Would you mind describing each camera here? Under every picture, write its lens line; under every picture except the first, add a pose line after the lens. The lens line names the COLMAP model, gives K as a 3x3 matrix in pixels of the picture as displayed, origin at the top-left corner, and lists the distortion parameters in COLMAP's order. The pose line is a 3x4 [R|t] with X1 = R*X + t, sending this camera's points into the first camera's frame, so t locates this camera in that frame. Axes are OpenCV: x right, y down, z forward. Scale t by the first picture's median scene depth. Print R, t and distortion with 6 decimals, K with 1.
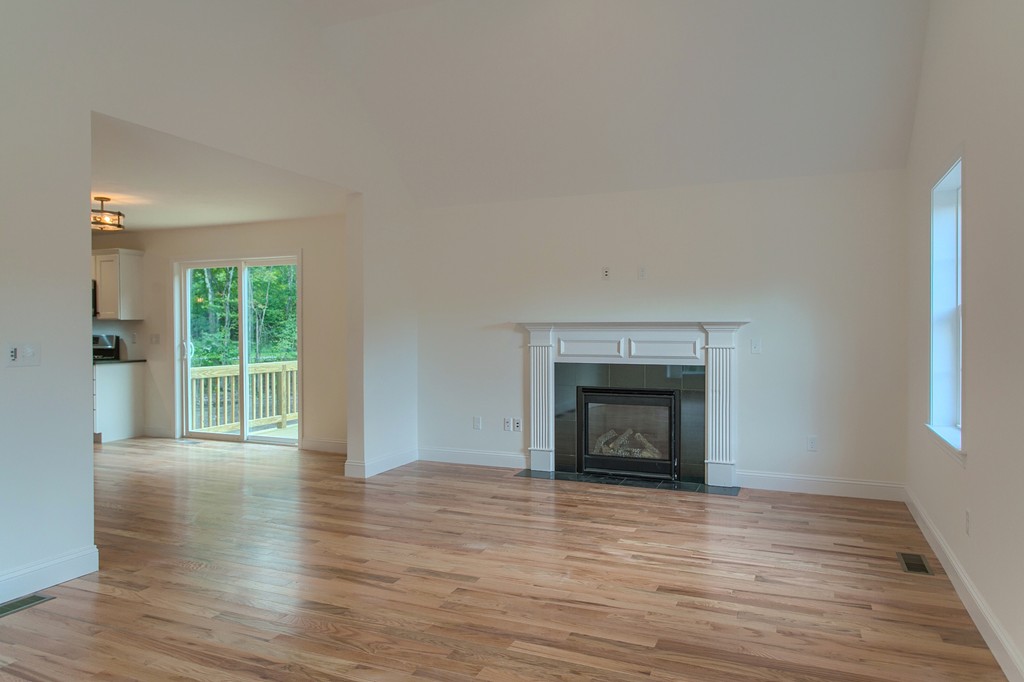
lens RADIAL K [[682.6, 0, 510.2], [0, 682.6, 334.5], [0, 0, 1]] dist [-0.001830, 0.009821]
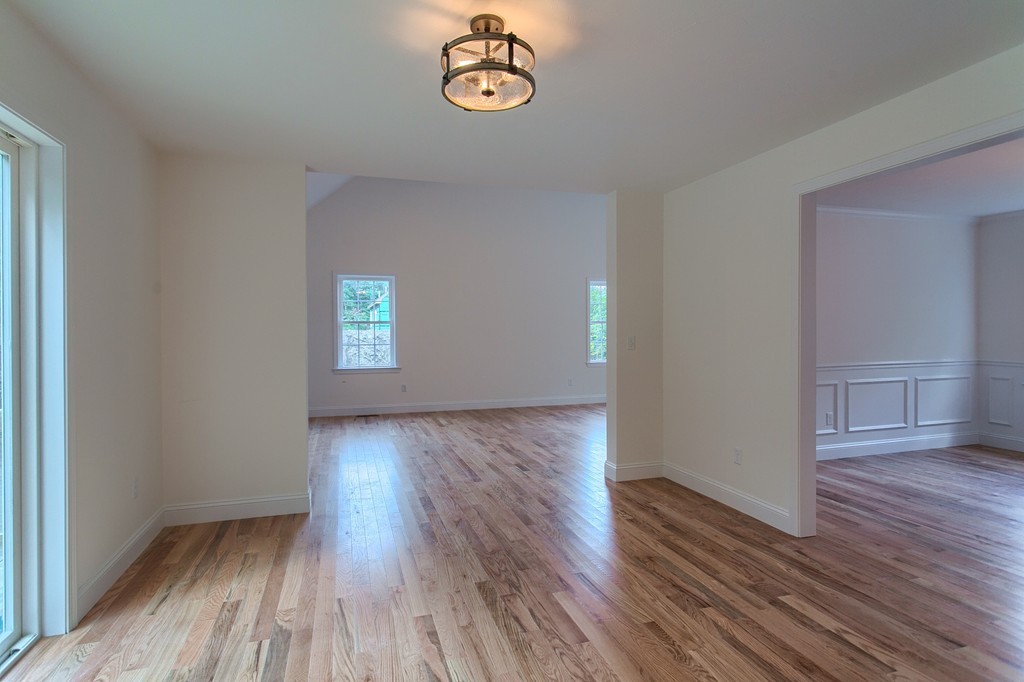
lens RADIAL K [[533.6, 0, 505.3], [0, 533.6, 333.5], [0, 0, 1]] dist [-0.000945, 0.000920]
pose [[-0.649020, -0.000857, 0.760770, -1.082665], [0.013336, 0.999833, 0.012503, -0.012173], [-0.760654, 0.018261, -0.648901, 1.522949]]
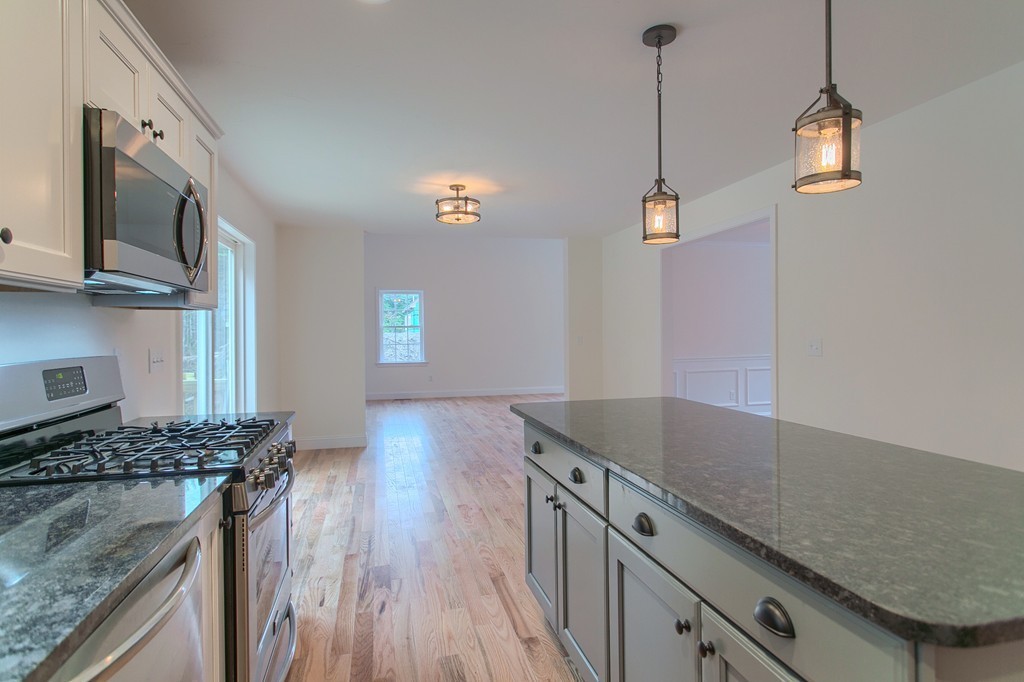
lens RADIAL K [[533.6, 0, 505.3], [0, 533.6, 333.5], [0, 0, 1]] dist [-0.000945, 0.000920]
pose [[-0.599960, 0.005698, 0.800010, -1.507051], [0.018702, 0.999801, 0.006904, -0.012601], [-0.799811, 0.019104, -0.599947, 1.728102]]
